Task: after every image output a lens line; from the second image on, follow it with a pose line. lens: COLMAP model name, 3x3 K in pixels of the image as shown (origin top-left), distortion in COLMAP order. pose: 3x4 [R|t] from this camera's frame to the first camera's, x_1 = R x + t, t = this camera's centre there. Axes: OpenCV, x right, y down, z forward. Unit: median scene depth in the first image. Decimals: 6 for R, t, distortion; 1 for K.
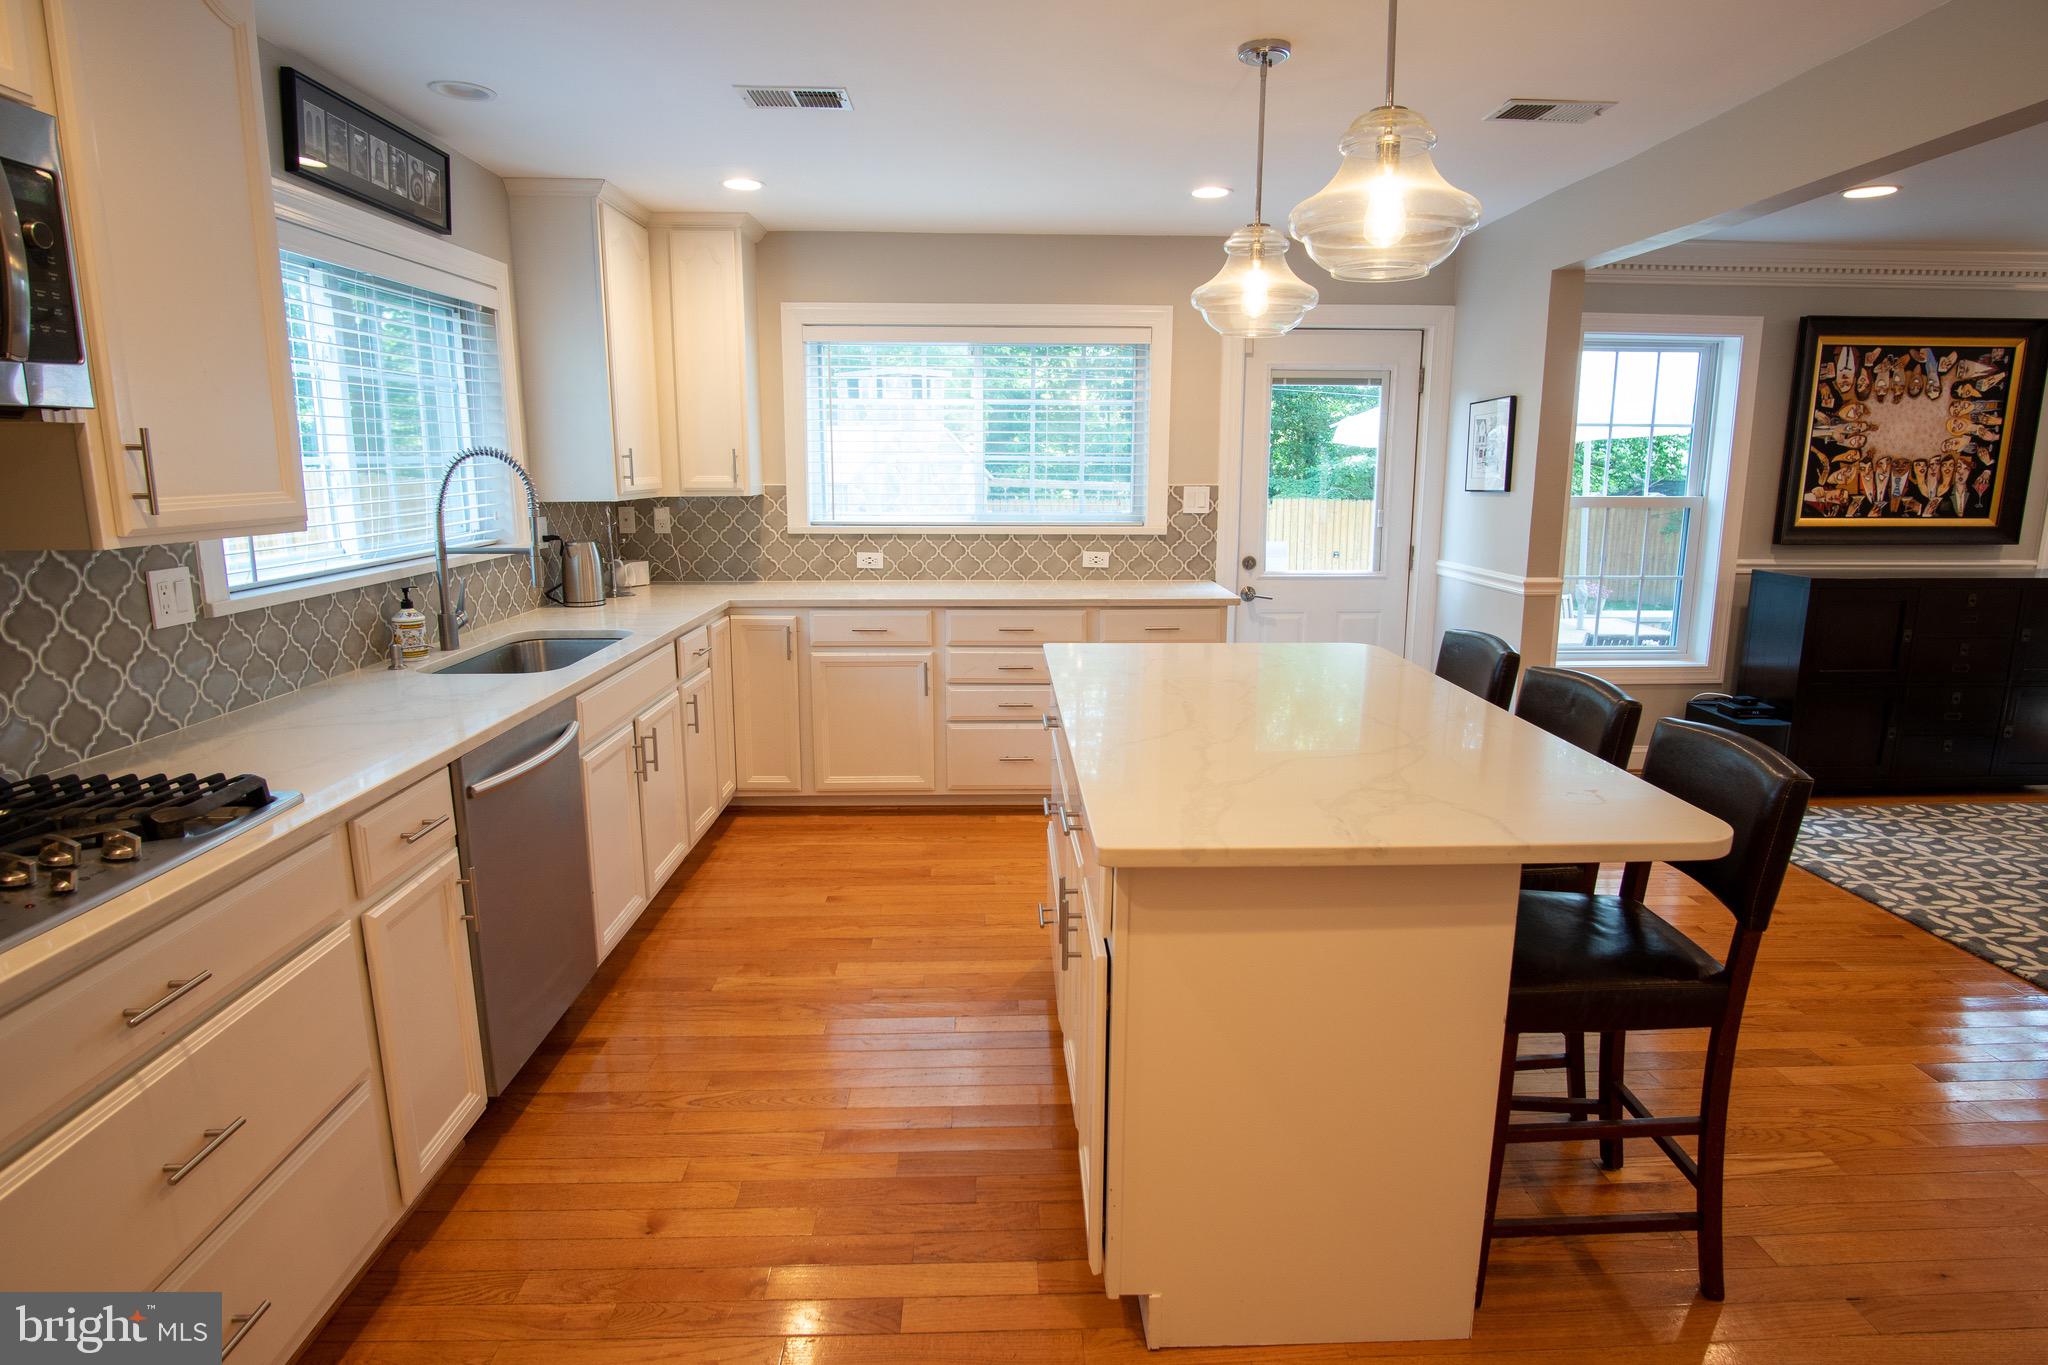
lens RADIAL K [[1103.2, 0, 1013.4], [0, 1103.2, 691.9], [0, 0, 1]] dist [-0.033188, 0.006934]
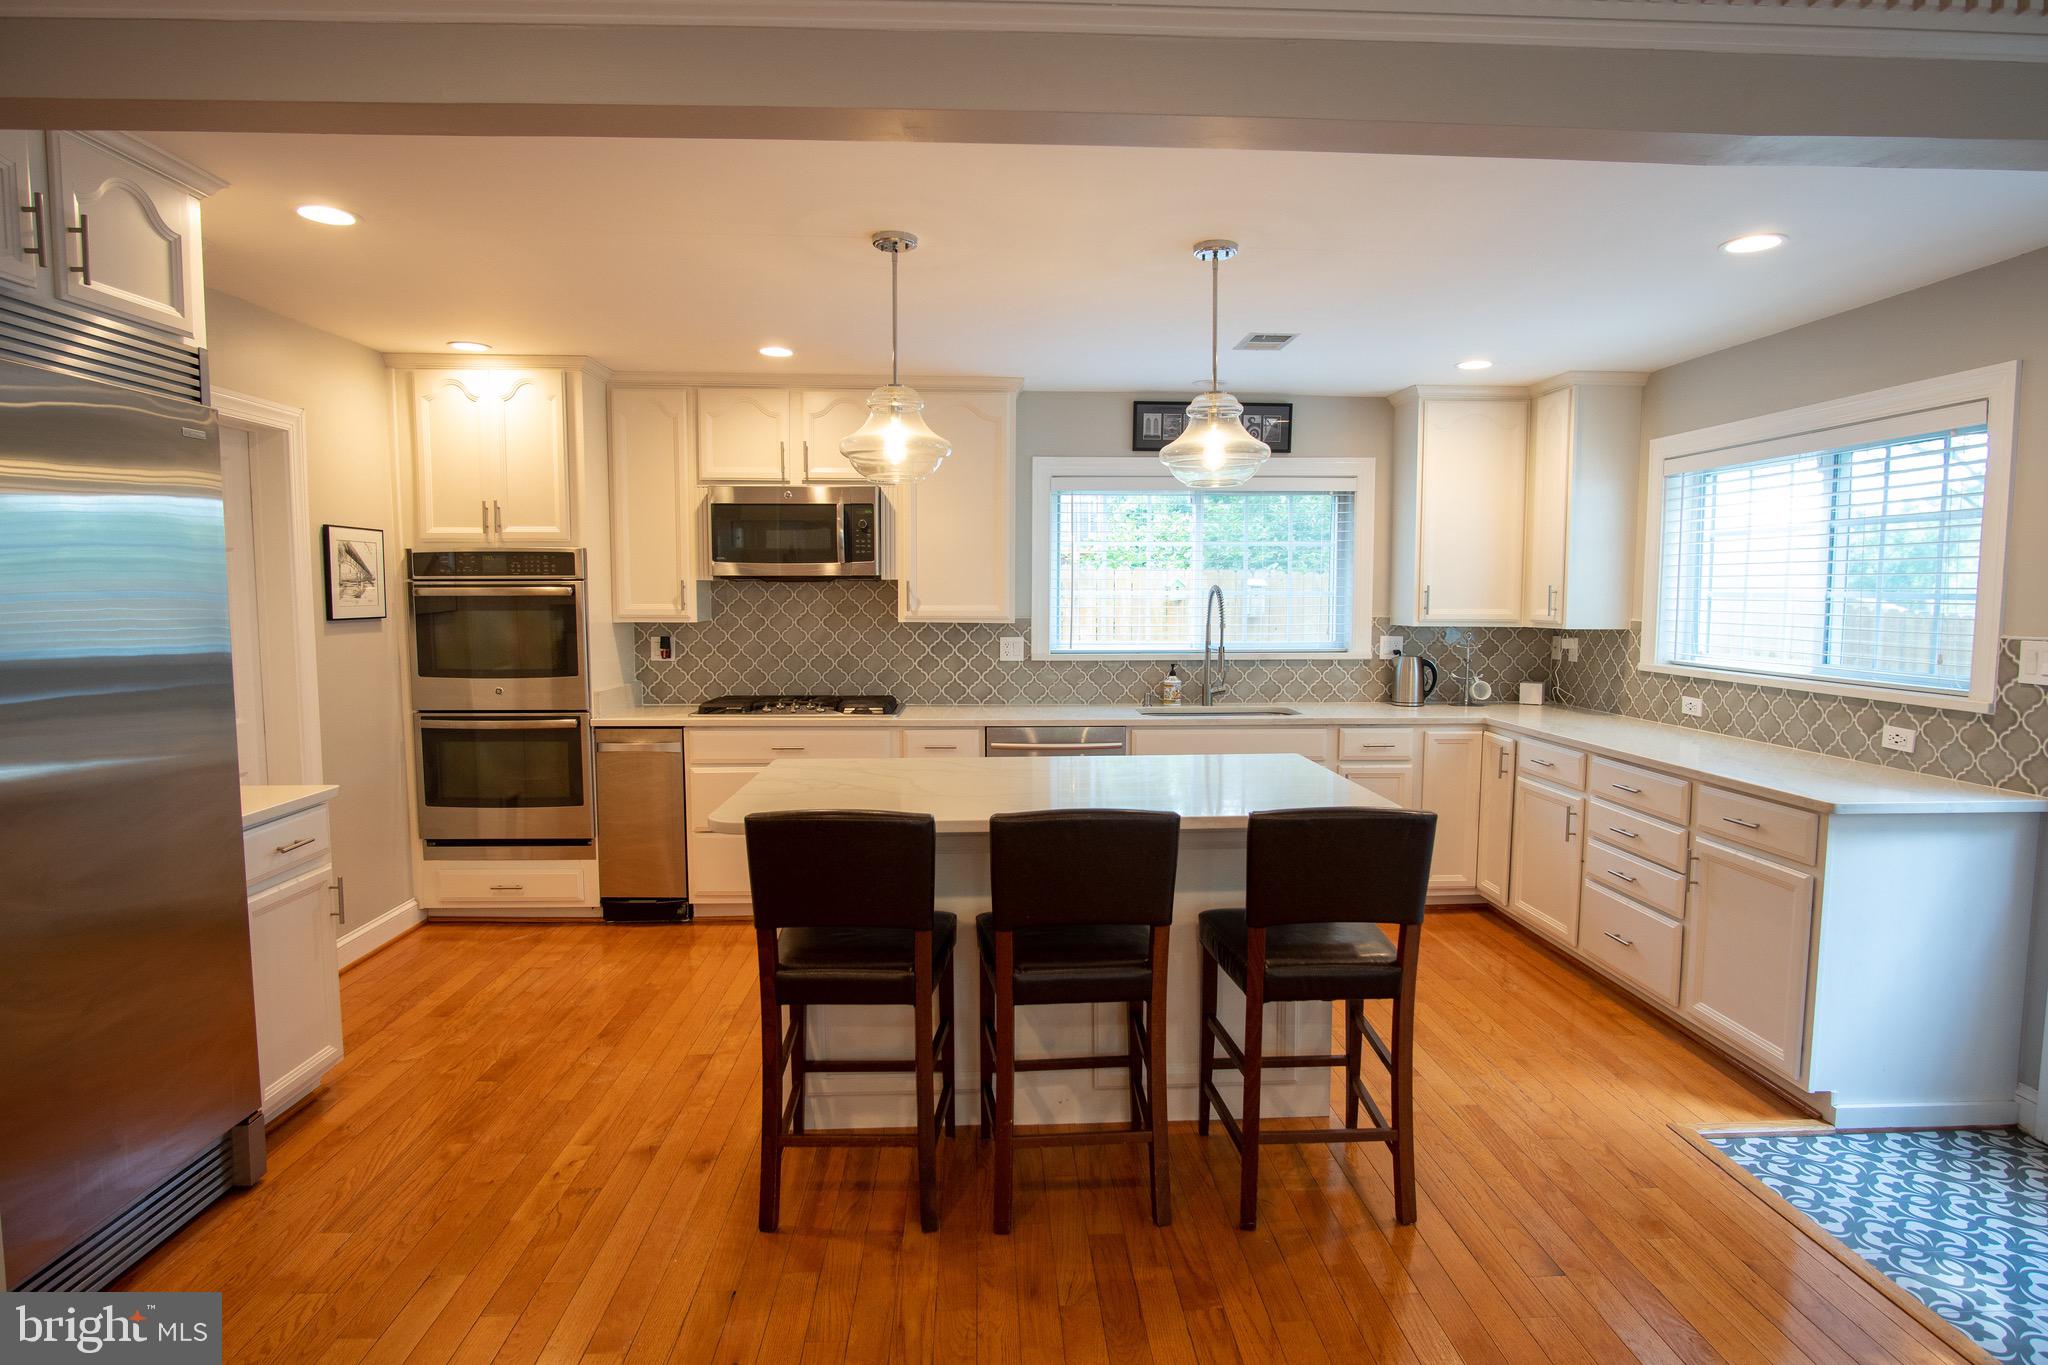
lens RADIAL K [[1103.2, 0, 1014.8], [0, 1103.2, 681.3], [0, 0, 1]] dist [-0.033188, 0.006934]
pose [[0.011776, 0.080503, -0.996685, 0.751811], [-0.206099, 0.975547, 0.076361, -0.093566], [0.978460, 0.204517, 0.028080, 0.432777]]
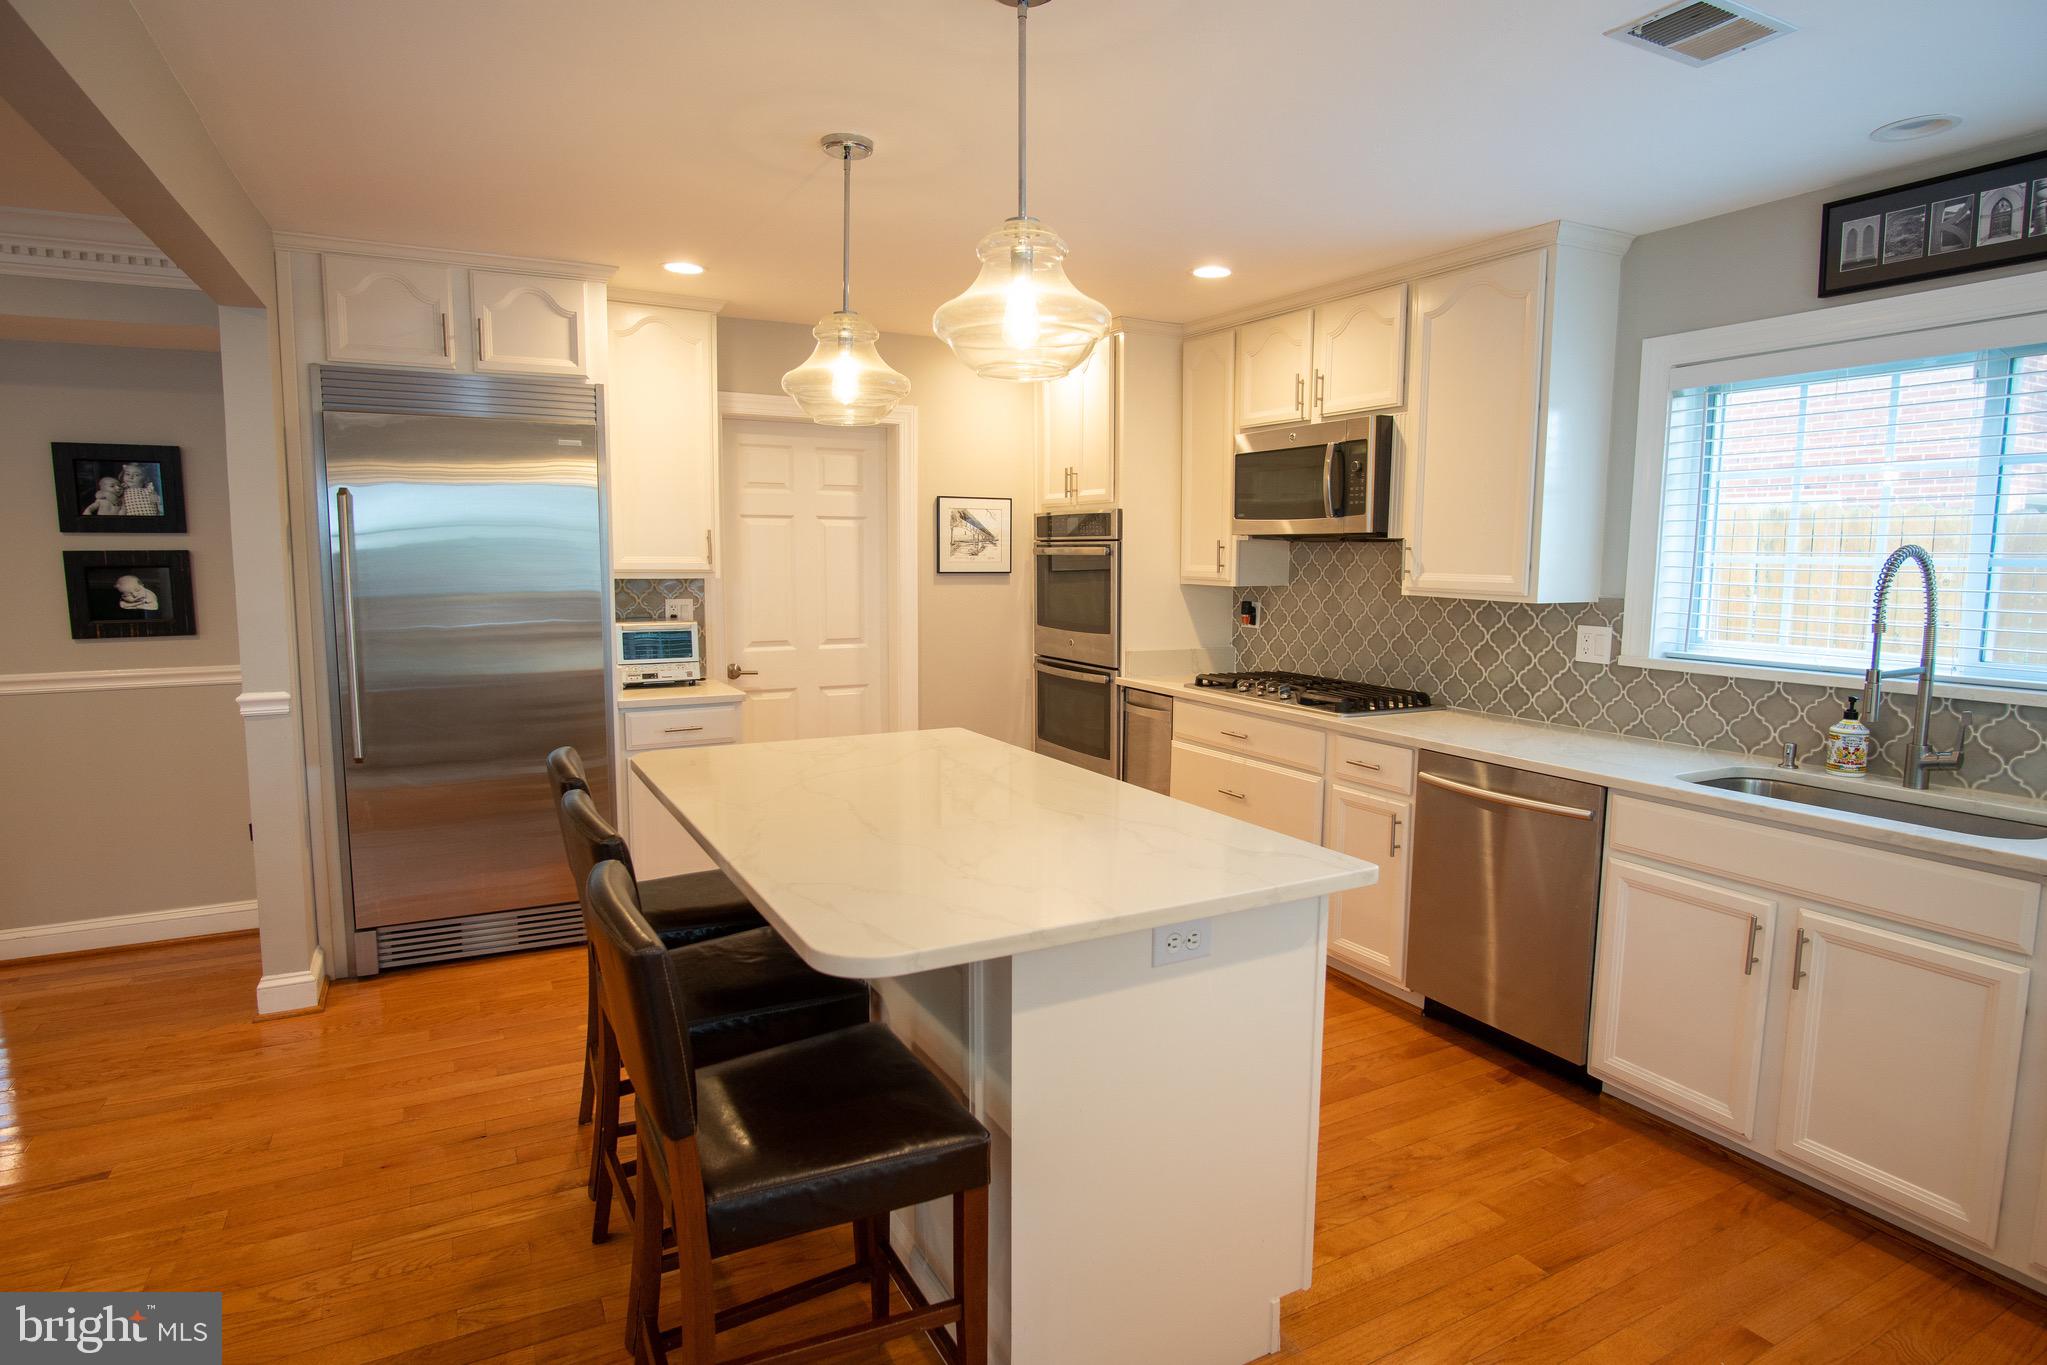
lens RADIAL K [[1102.7, 0, 1023.8], [0, 1102.7, 676.0], [0, 0, 1]] dist [-0.033188, 0.006934]
pose [[-0.894391, 0.042672, -0.445246, 0.296523], [-0.099542, 0.951486, 0.291146, -0.190757], [0.436069, 0.304719, -0.846753, 0.901196]]
